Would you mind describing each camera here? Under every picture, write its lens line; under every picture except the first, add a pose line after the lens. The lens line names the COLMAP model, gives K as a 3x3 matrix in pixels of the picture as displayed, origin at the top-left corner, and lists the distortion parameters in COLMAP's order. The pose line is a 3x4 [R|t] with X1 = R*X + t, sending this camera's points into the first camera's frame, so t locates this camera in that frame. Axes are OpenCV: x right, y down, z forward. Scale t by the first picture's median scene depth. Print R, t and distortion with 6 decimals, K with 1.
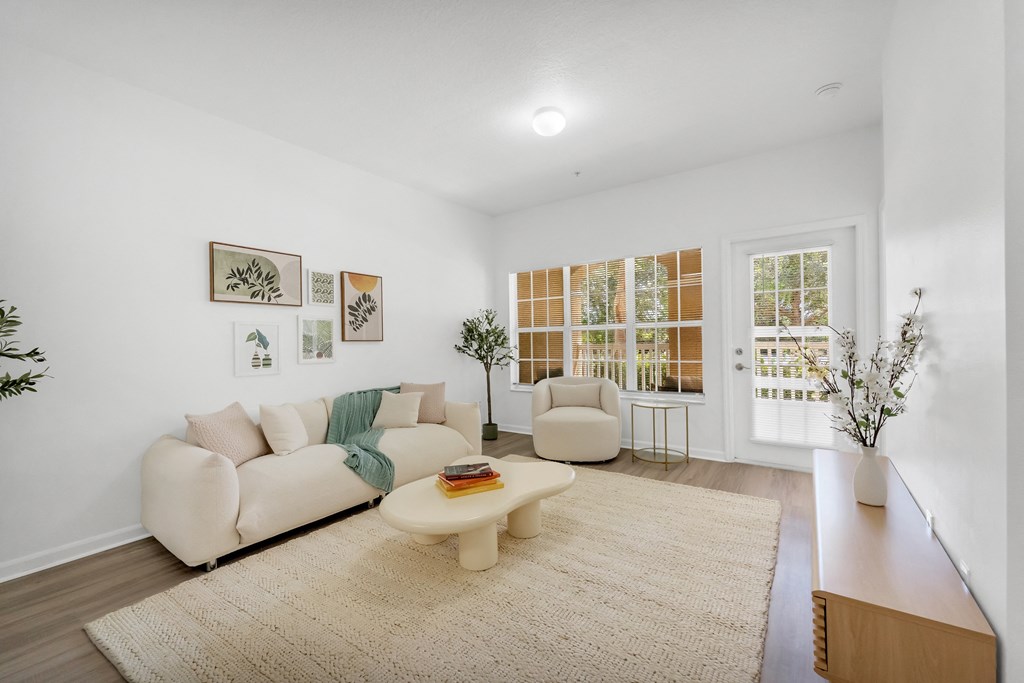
lens RADIAL K [[417.7, 0, 513.7], [0, 417.7, 343.2], [0, 0, 1]] dist [-0.005115, -0.000762]
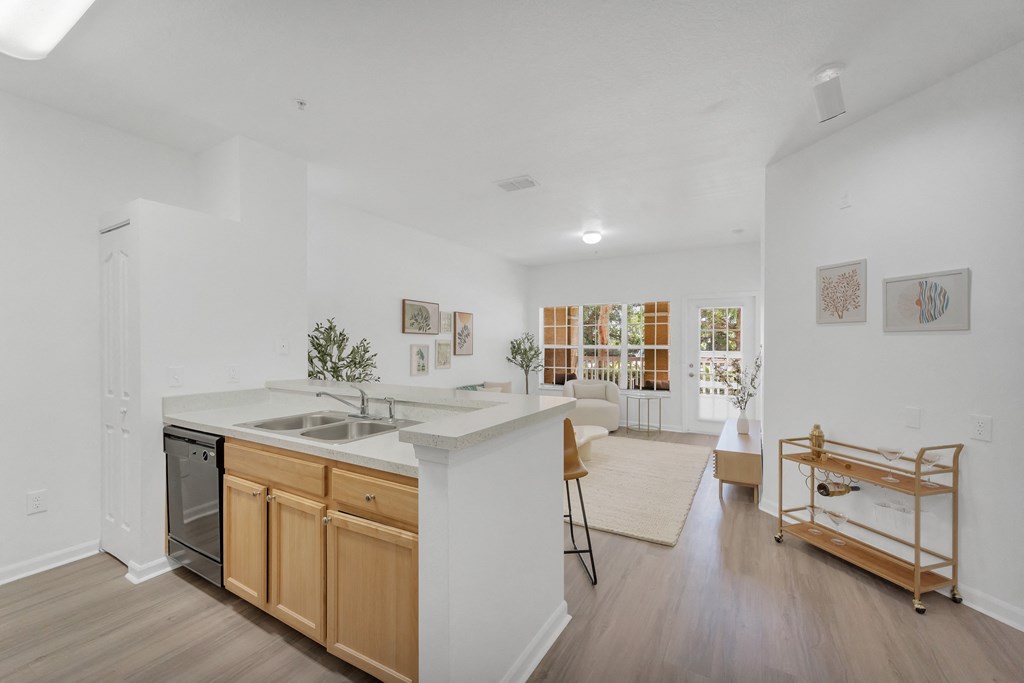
lens RADIAL K [[417.7, 0, 508.7], [0, 417.7, 340.7], [0, 0, 1]] dist [-0.005115, -0.000762]
pose [[0.996408, 0.021993, 0.081778, -0.305853], [-0.020712, 0.999650, -0.016471, -0.035152], [-0.082111, 0.014718, 0.996514, -0.567963]]
